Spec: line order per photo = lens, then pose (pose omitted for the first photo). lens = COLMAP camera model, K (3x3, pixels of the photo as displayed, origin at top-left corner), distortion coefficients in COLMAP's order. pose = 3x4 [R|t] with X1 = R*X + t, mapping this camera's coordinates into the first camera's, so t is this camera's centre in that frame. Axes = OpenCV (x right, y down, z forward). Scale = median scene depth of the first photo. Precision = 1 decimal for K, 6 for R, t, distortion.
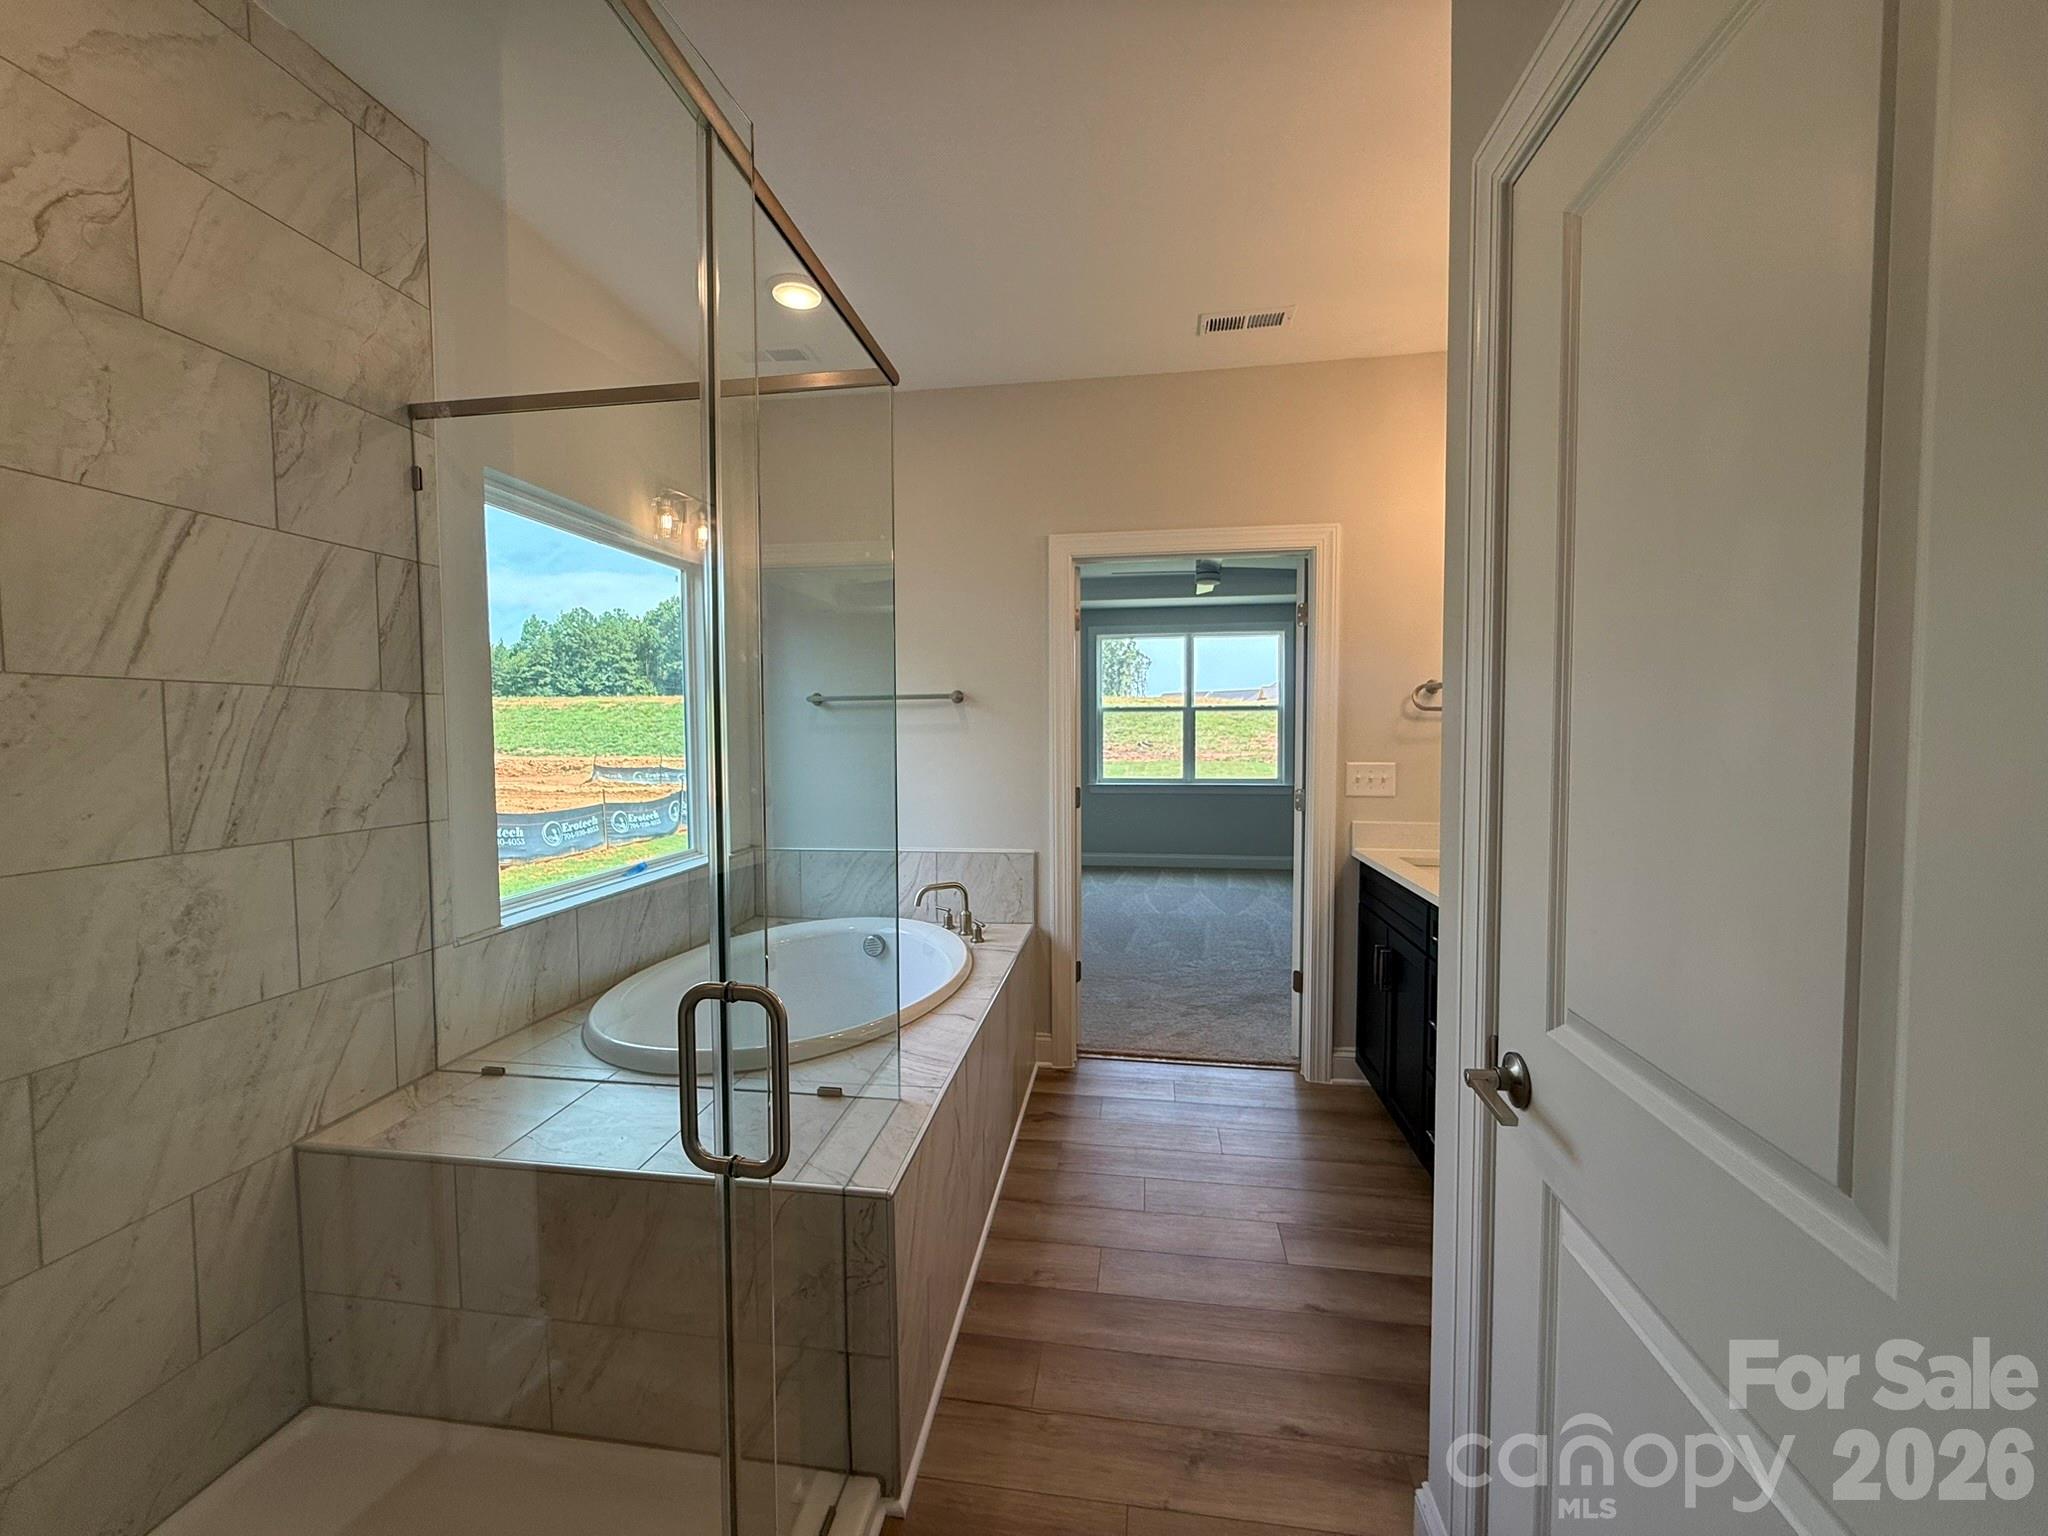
lens RADIAL K [[823.1, 0, 1016.7], [0, 823.1, 766.4], [0, 0, 1]] dist [0.002688, 0.000467]
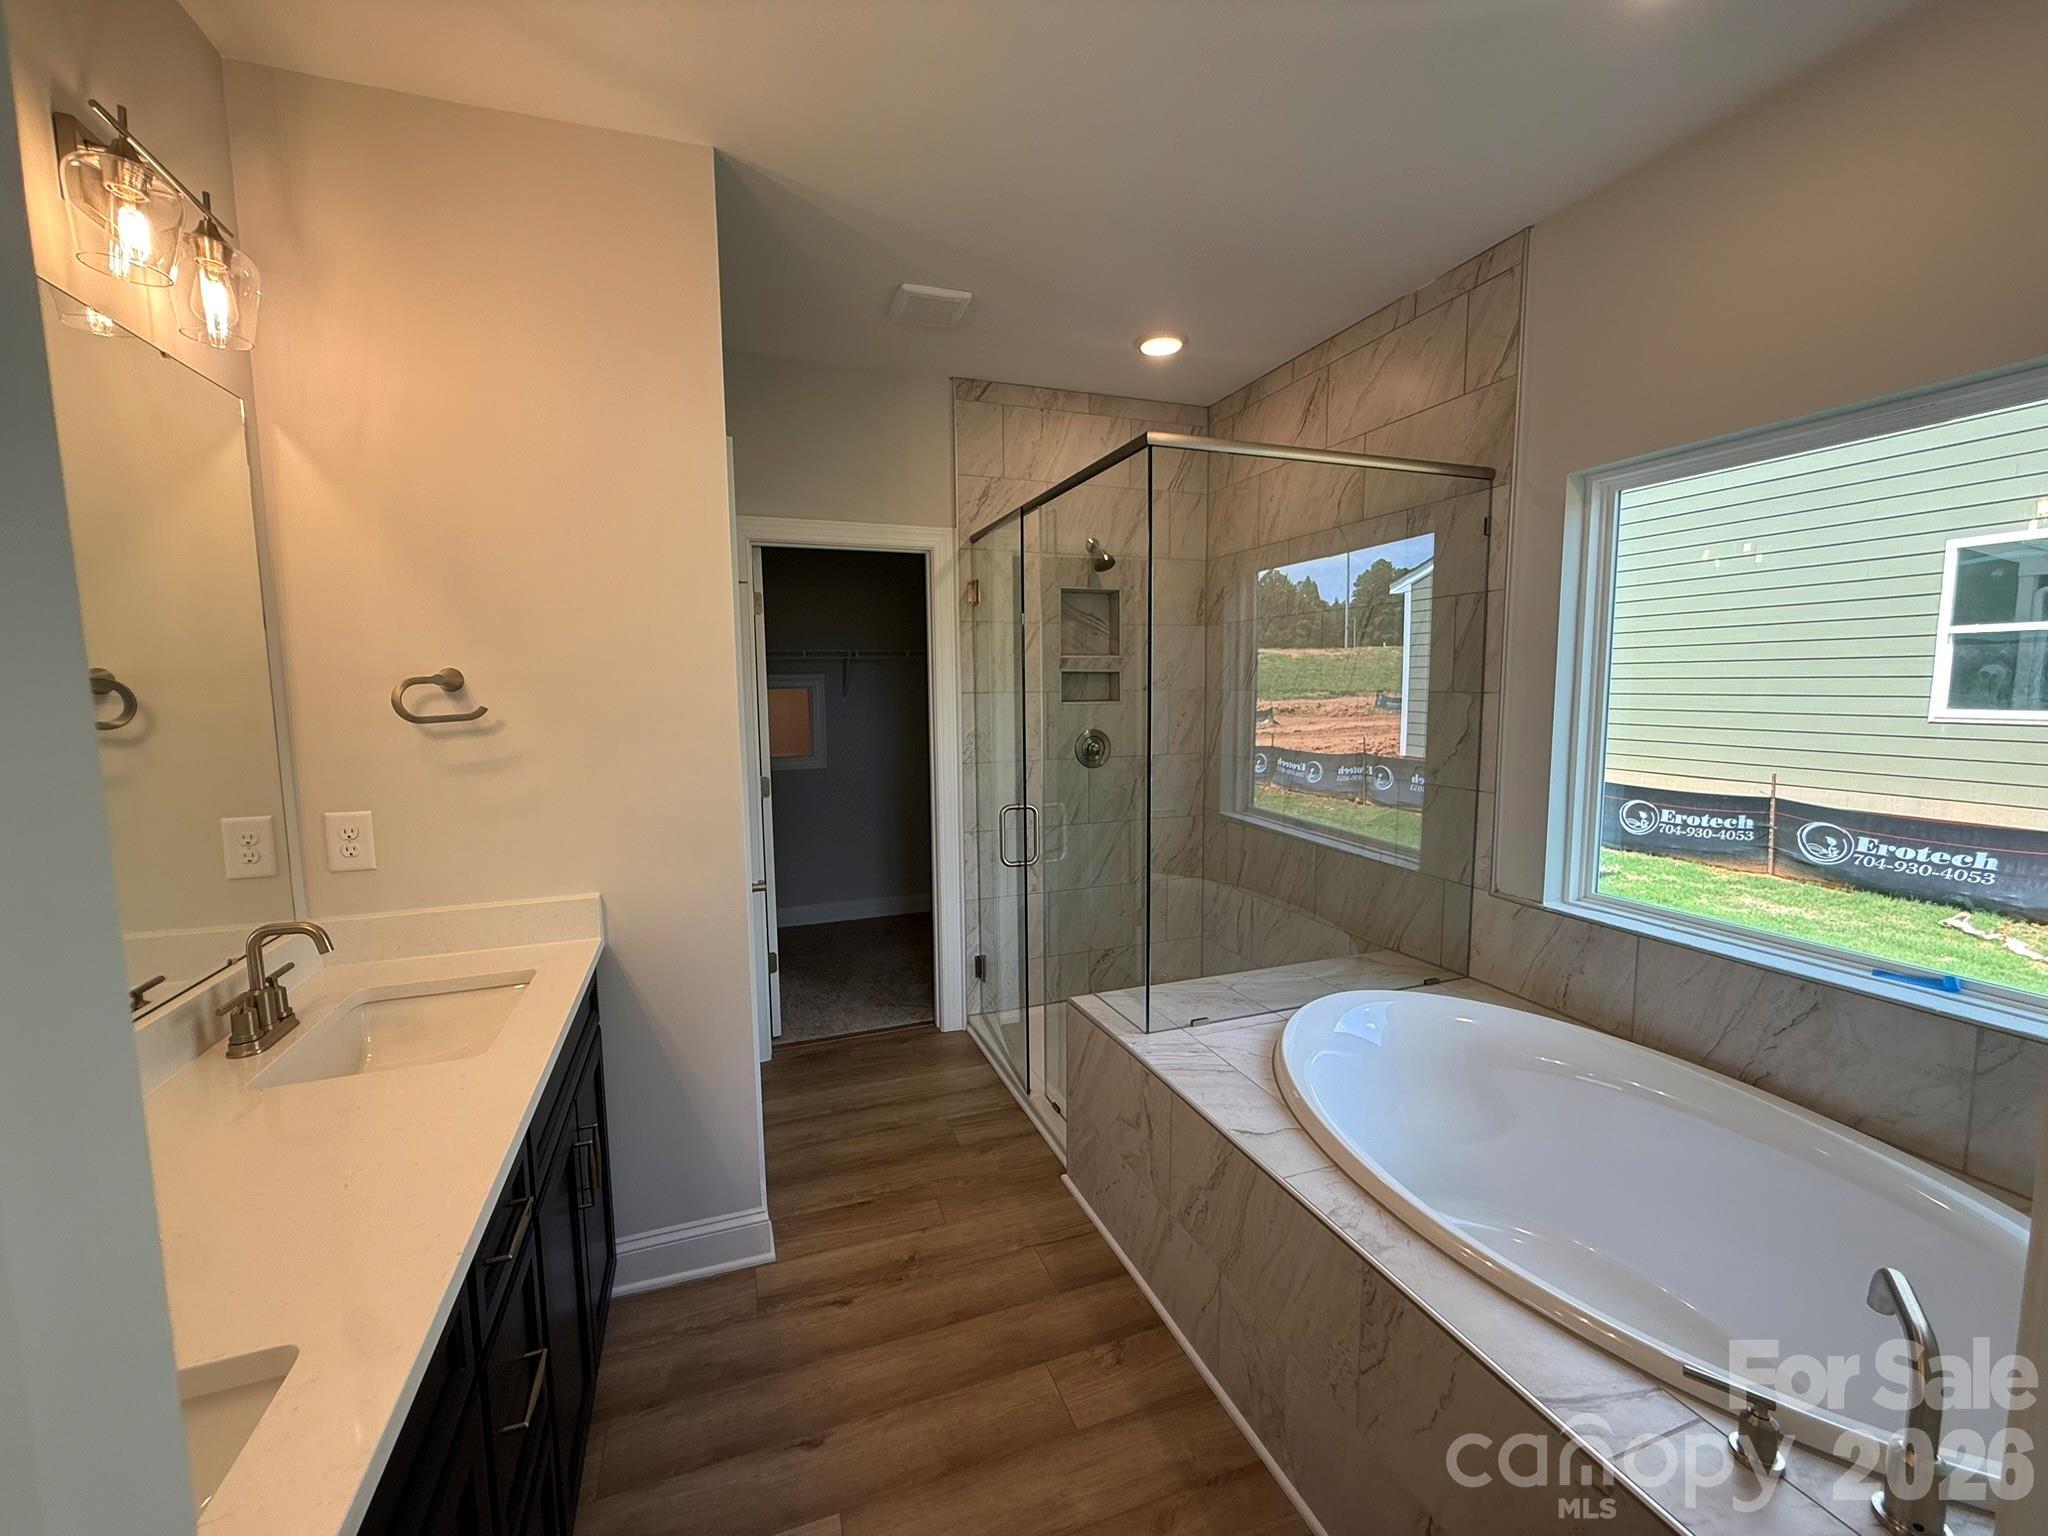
lens RADIAL K [[823.1, 0, 1019.1], [0, 823.1, 766.0], [0, 0, 1]] dist [0.002688, 0.000467]
pose [[-0.877988, 0.060618, -0.474828, 0.542883], [-0.007101, 0.990191, 0.139541, -0.148402], [0.478629, 0.125887, -0.868946, 1.782155]]
